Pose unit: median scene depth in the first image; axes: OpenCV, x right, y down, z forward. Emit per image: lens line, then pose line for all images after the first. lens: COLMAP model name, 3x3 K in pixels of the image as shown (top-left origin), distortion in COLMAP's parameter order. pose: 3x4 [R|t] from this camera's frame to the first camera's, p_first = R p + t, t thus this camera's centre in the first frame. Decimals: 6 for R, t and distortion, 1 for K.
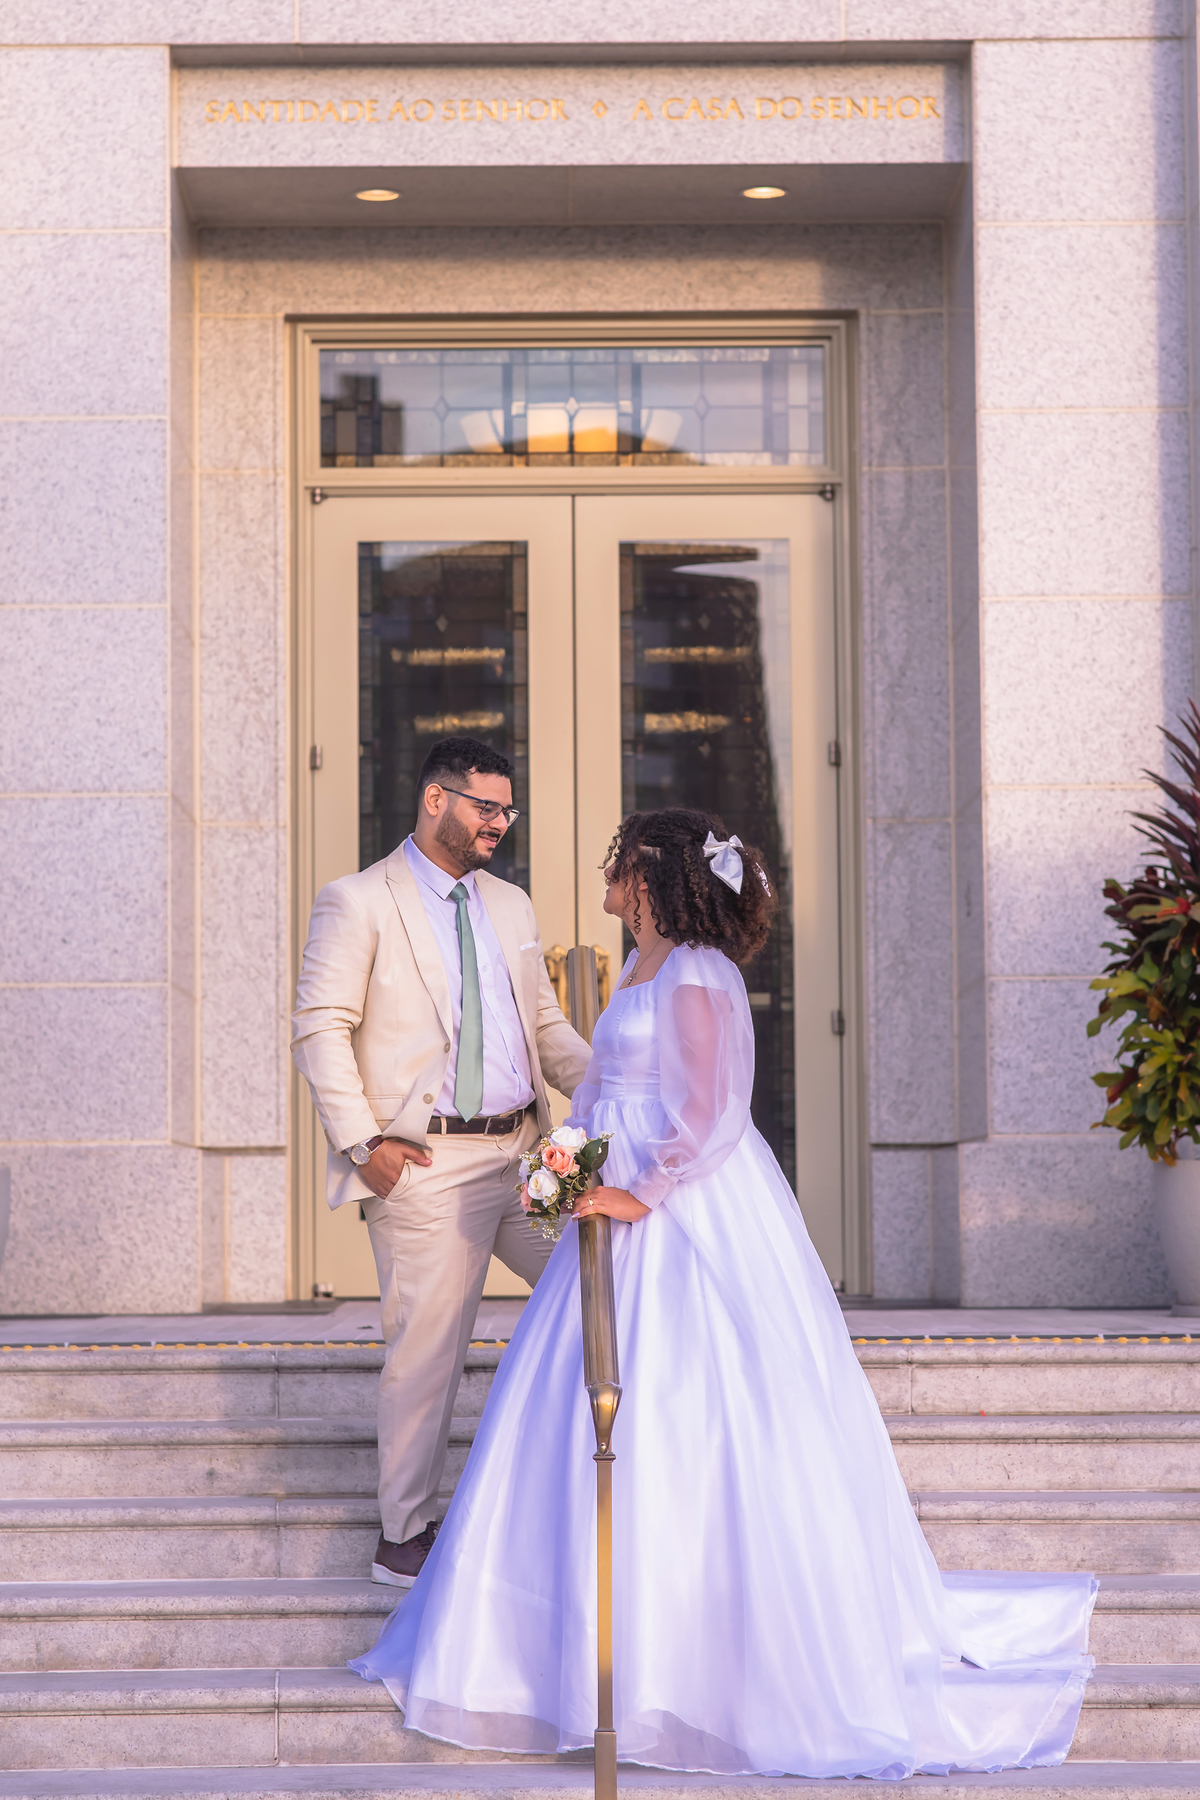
lens RADIAL K [[5069.0, 0, 594.1], [0, 5069.0, 897.4], [0, 0, 1]] dist [0.056575, 0.000000]
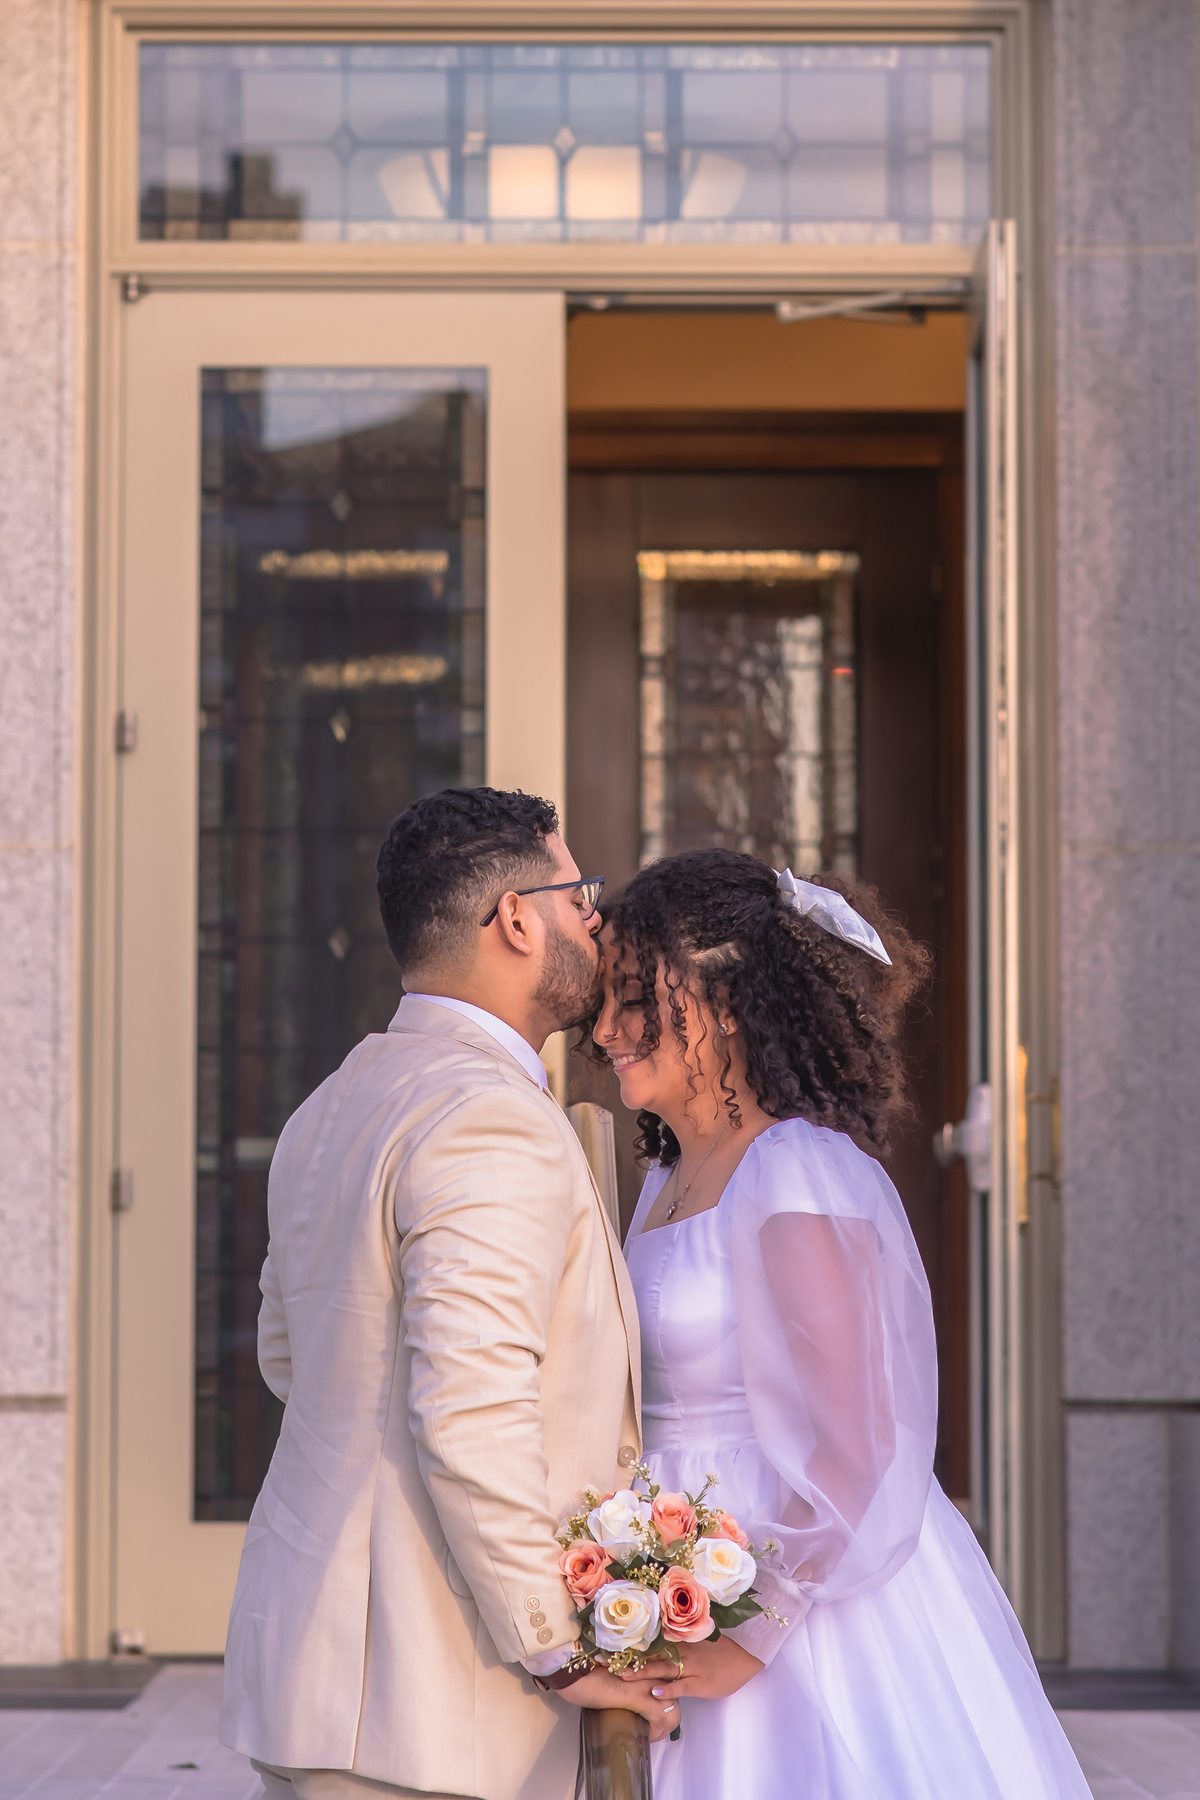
lens RADIAL K [[5069.0, 0, 595.0], [0, 5069.0, 887.4], [0, 0, 1]] dist [0.056575, 0.000000]
pose [[0.999959, 0.008462, 0.003262, -0.002070], [-0.008490, 0.999926, 0.008710, -0.015120], [-0.003188, -0.008738, 0.999957, 0.410651]]
